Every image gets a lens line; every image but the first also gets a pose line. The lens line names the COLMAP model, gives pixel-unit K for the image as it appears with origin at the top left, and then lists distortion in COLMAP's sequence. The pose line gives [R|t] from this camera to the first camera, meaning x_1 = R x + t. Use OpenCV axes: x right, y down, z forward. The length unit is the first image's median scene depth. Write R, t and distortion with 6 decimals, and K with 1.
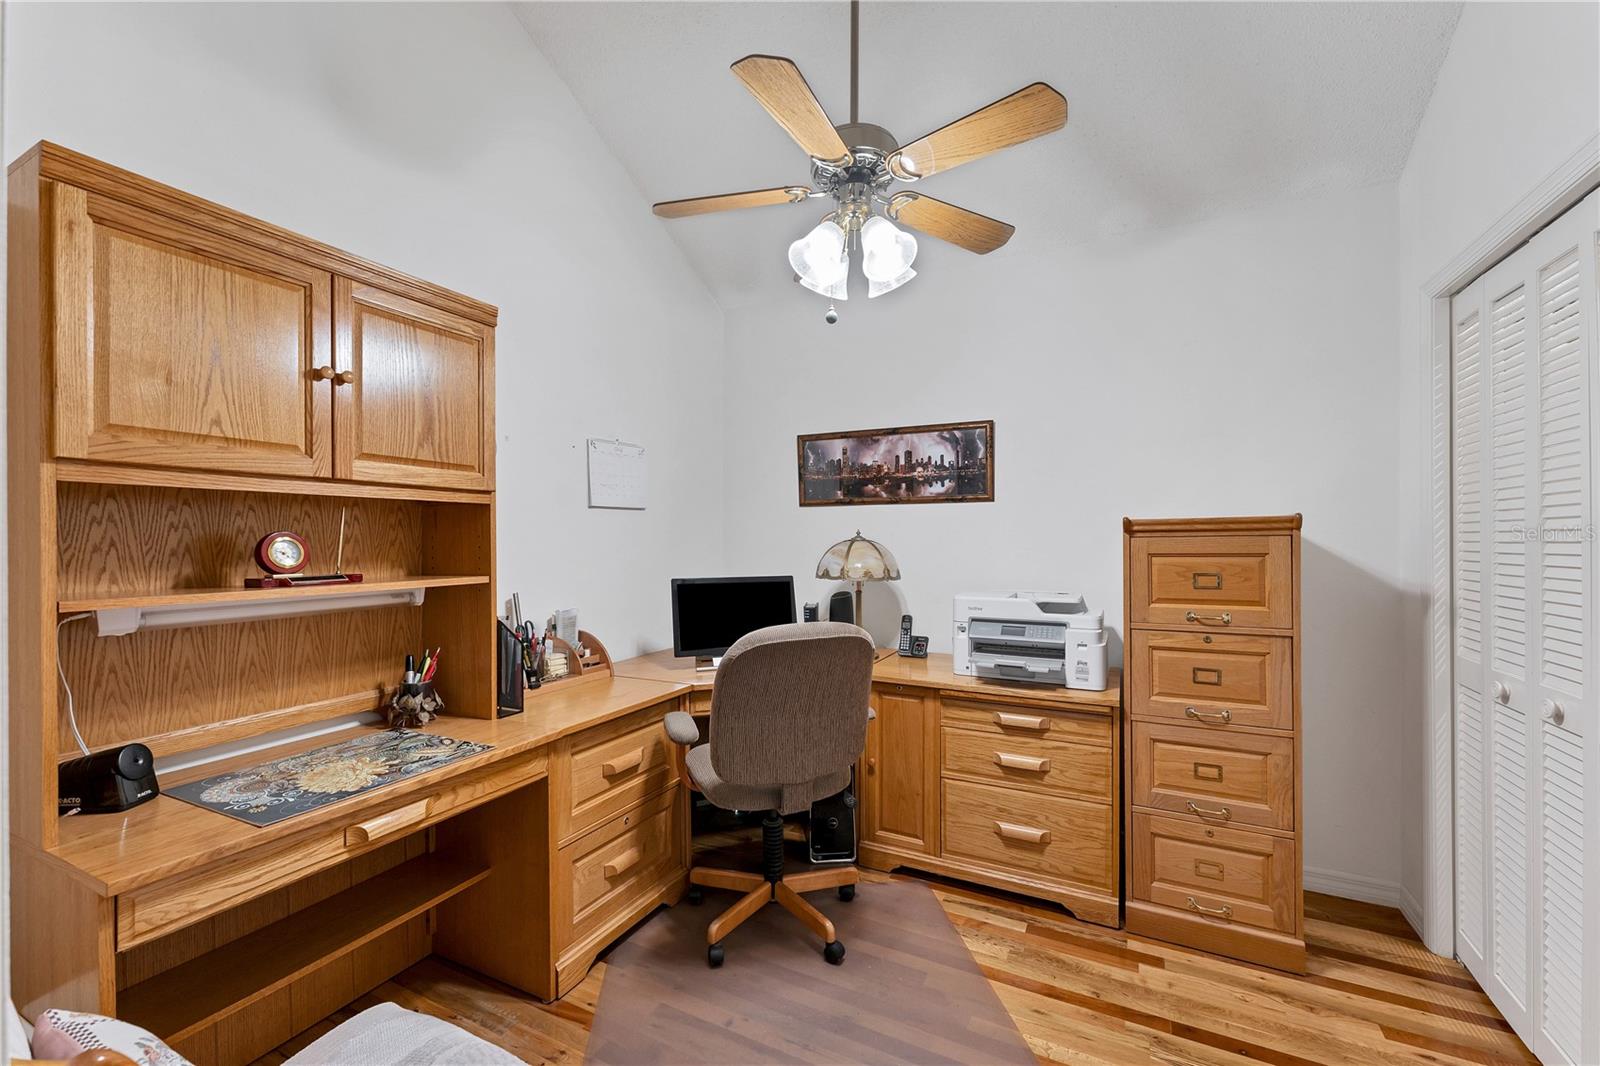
lens RADIAL K [[652.9, 0, 796.3], [0, 652.9, 536.7], [0, 0, 1]] dist [0.001392, -0.000256]
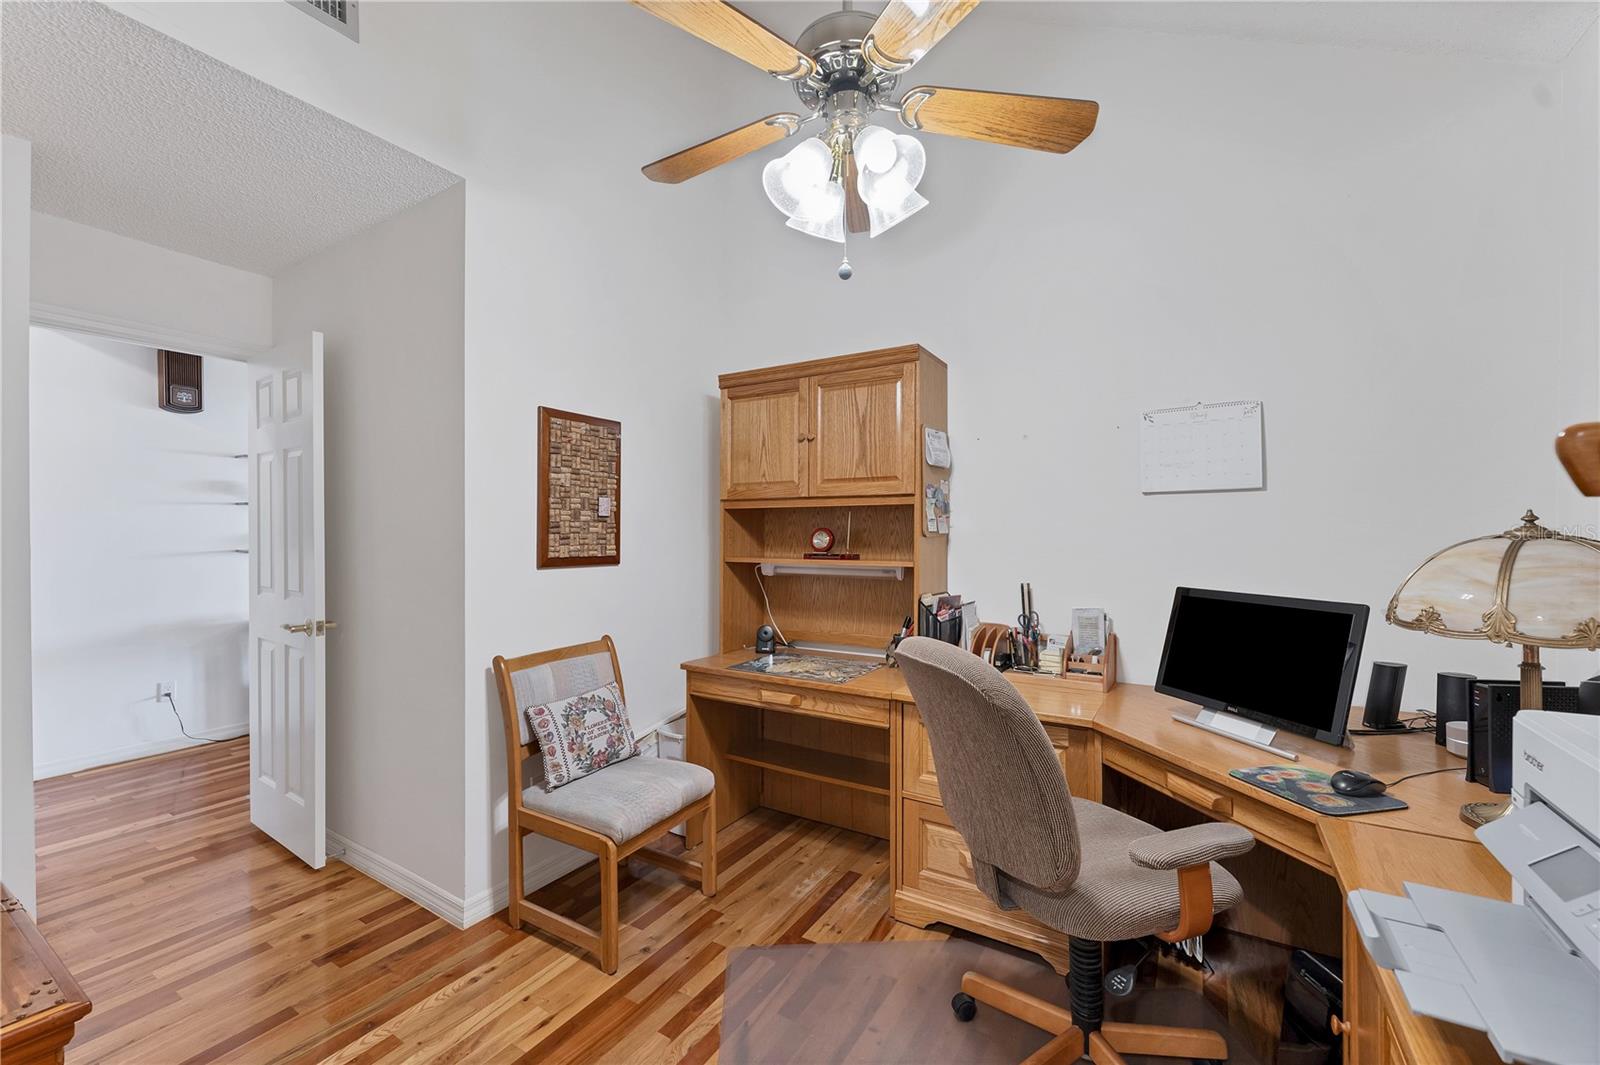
lens RADIAL K [[659.3, 0, 796.2], [0, 659.3, 532.8], [0, 0, 1]] dist [-0.002951, -0.001243]
pose [[-0.099654, 0.005040, -0.995009, 0.918353], [0.006927, 0.999966, 0.004371, -0.002646], [0.994998, -0.006457, -0.099686, 1.031849]]
